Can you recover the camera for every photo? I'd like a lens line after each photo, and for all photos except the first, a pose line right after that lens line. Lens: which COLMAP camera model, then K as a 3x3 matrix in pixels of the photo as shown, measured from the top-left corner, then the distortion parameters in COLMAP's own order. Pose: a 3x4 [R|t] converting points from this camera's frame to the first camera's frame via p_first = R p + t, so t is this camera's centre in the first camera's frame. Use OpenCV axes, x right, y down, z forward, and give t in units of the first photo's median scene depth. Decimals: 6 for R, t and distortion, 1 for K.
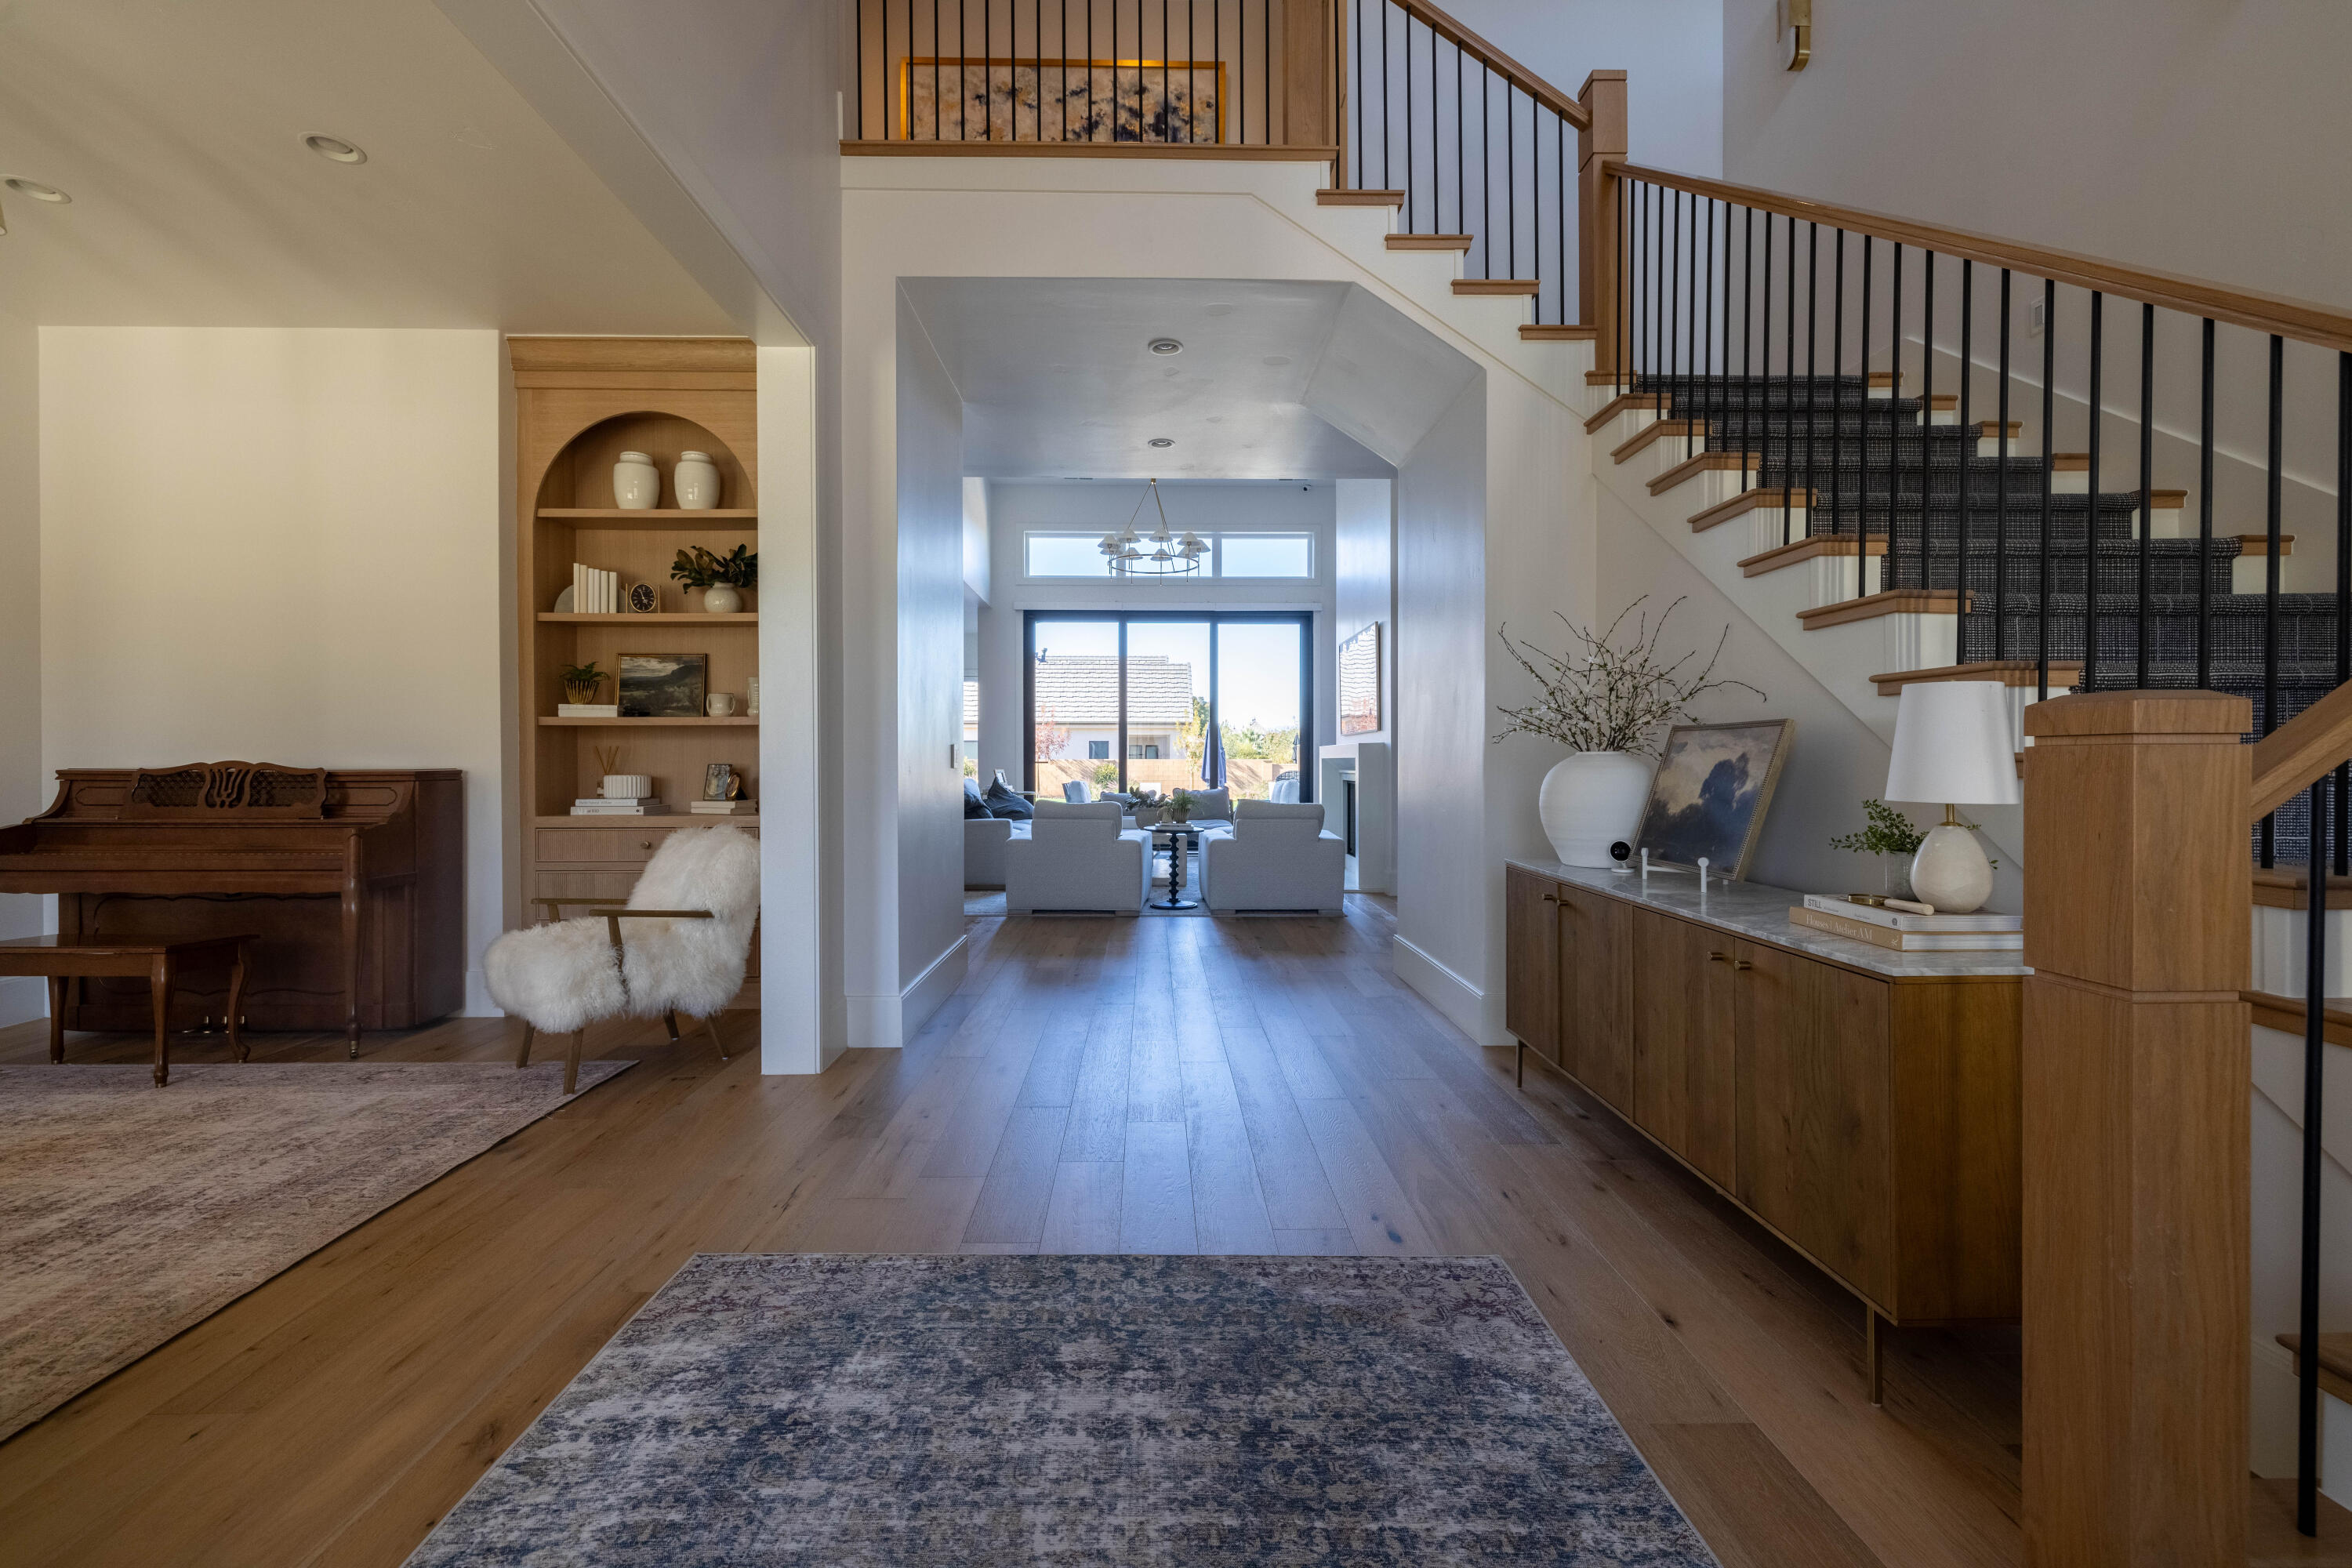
lens RADIAL K [[986.1, 0, 1168.9], [0, 986.1, 766.7], [0, 0, 1]] dist [-0.001381, 0.000386]
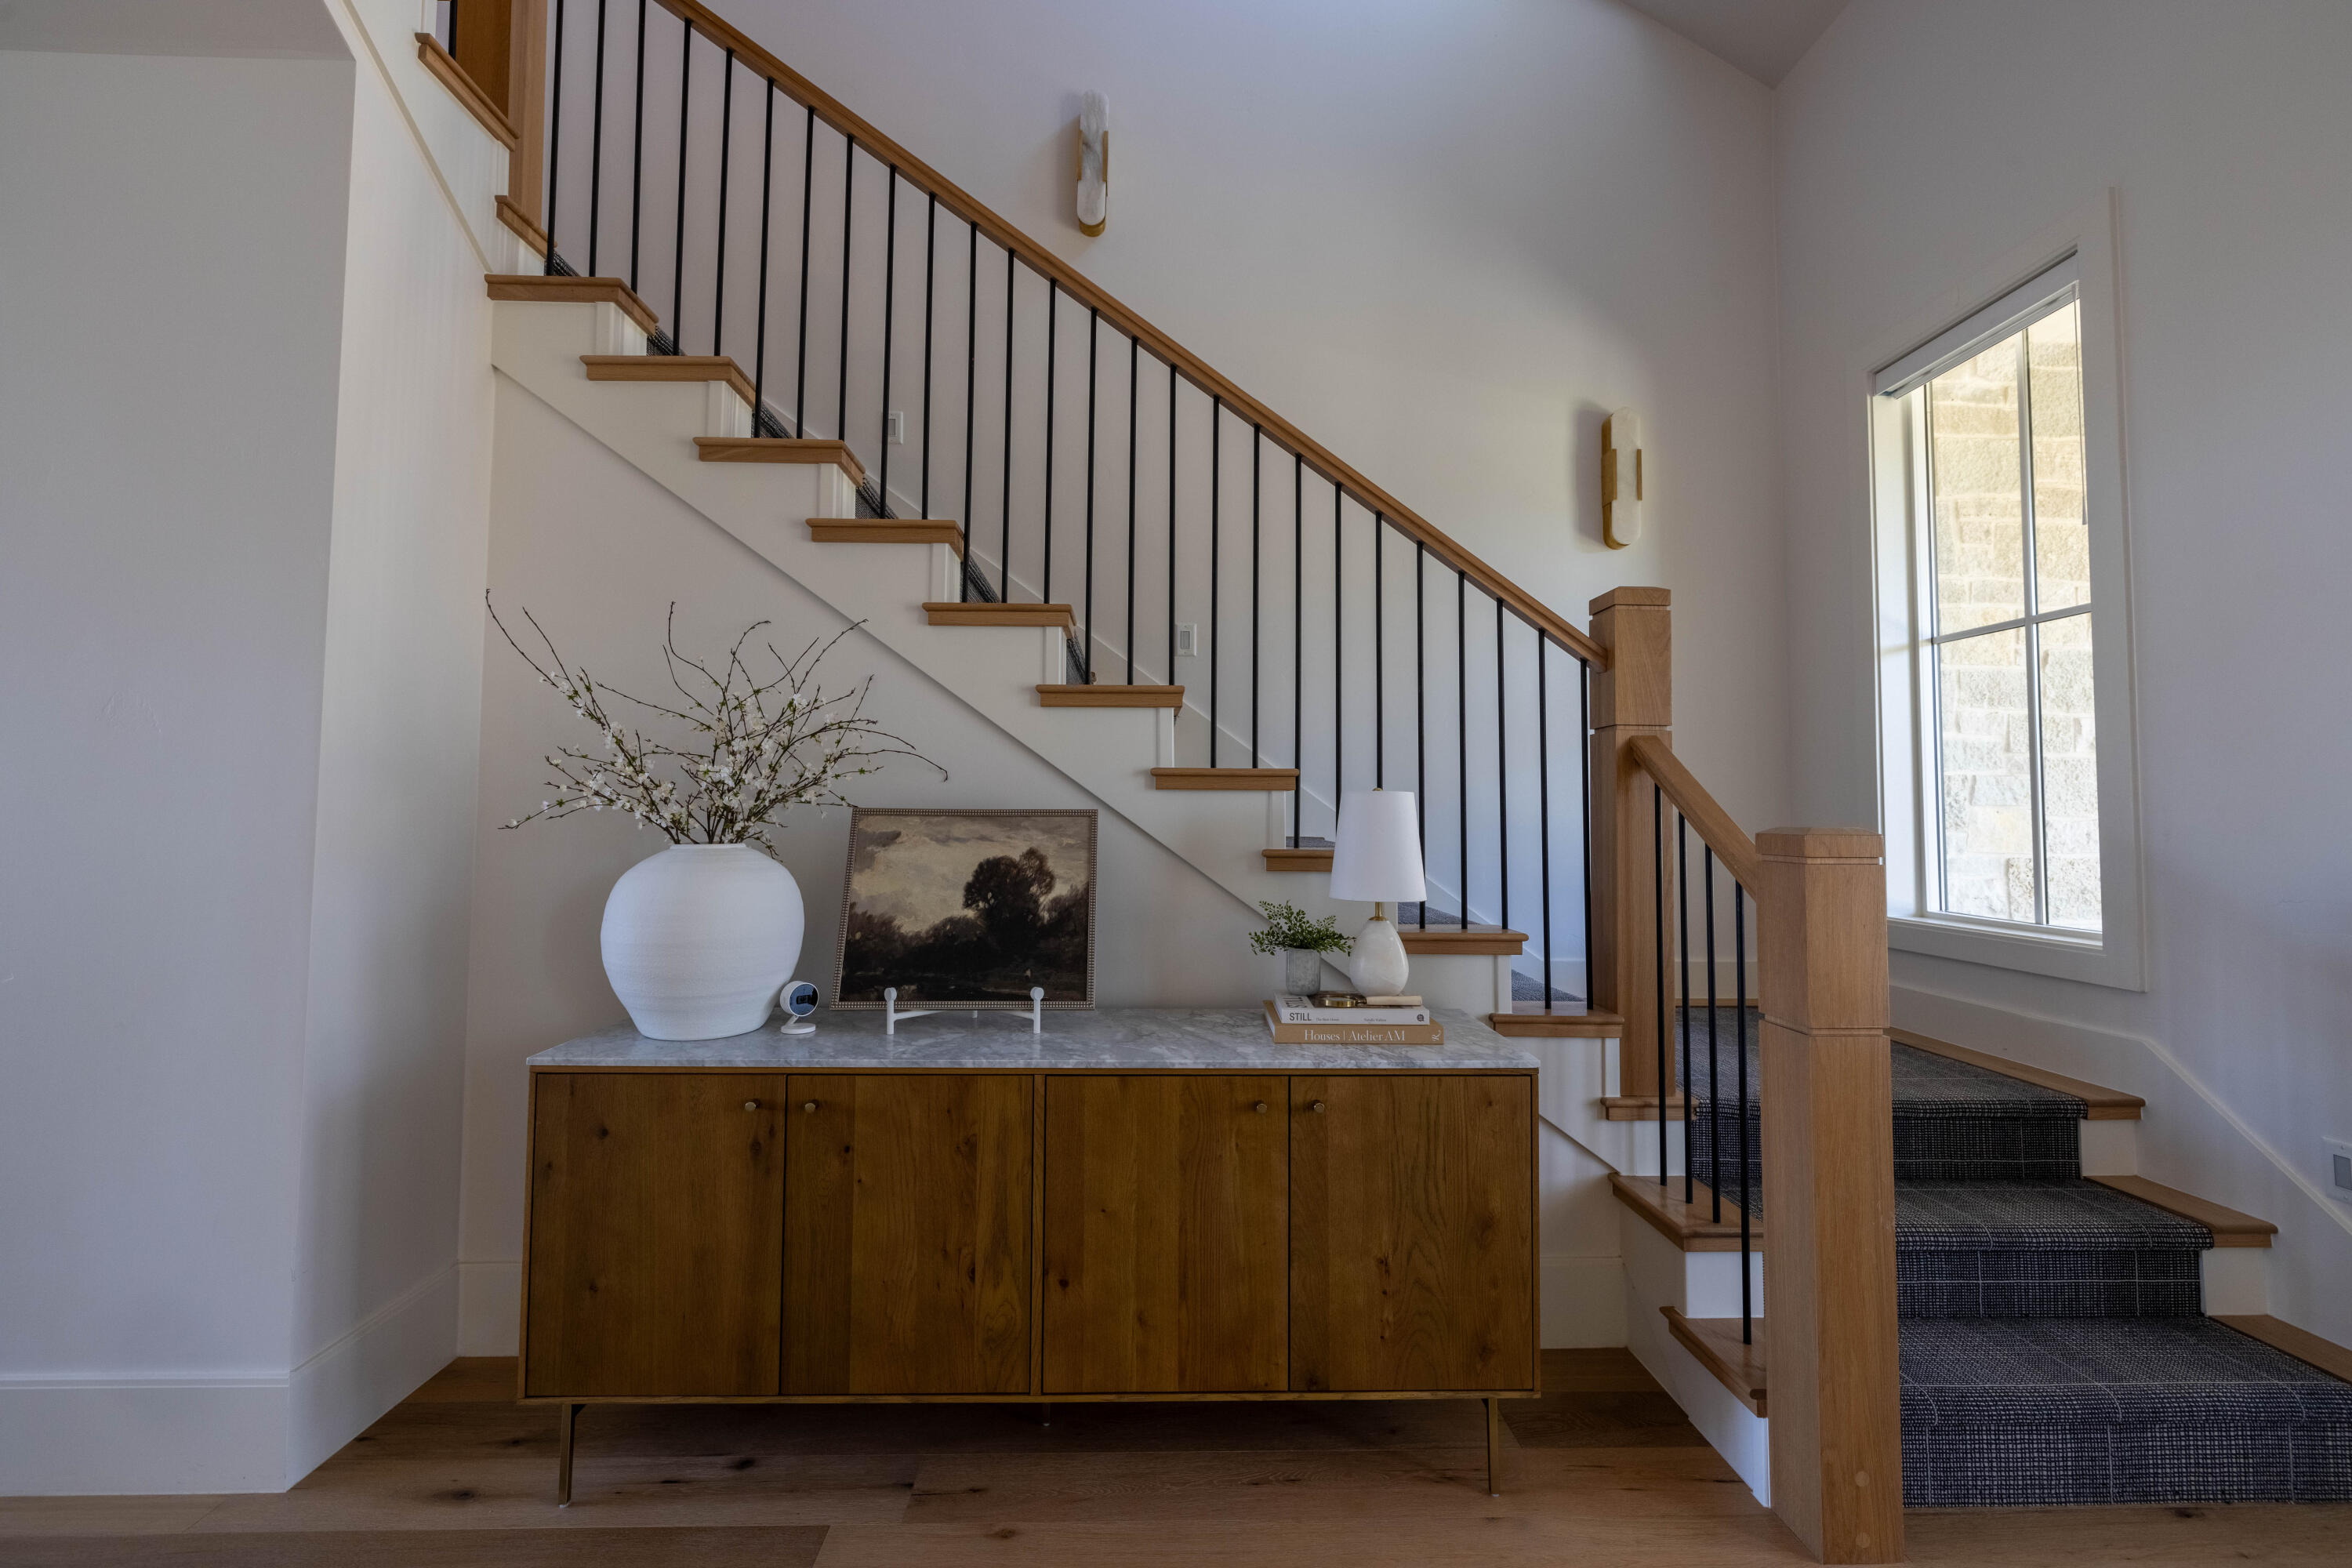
lens RADIAL K [[986.1, 0, 1168.9], [0, 986.1, 766.7], [0, 0, 1]] dist [-0.001381, 0.000386]
pose [[-0.000685, 0.050977, 0.998700, -0.230572], [0.001516, 0.998699, -0.050976, -0.039651], [-0.999999, 0.001479, -0.000761, 0.889136]]
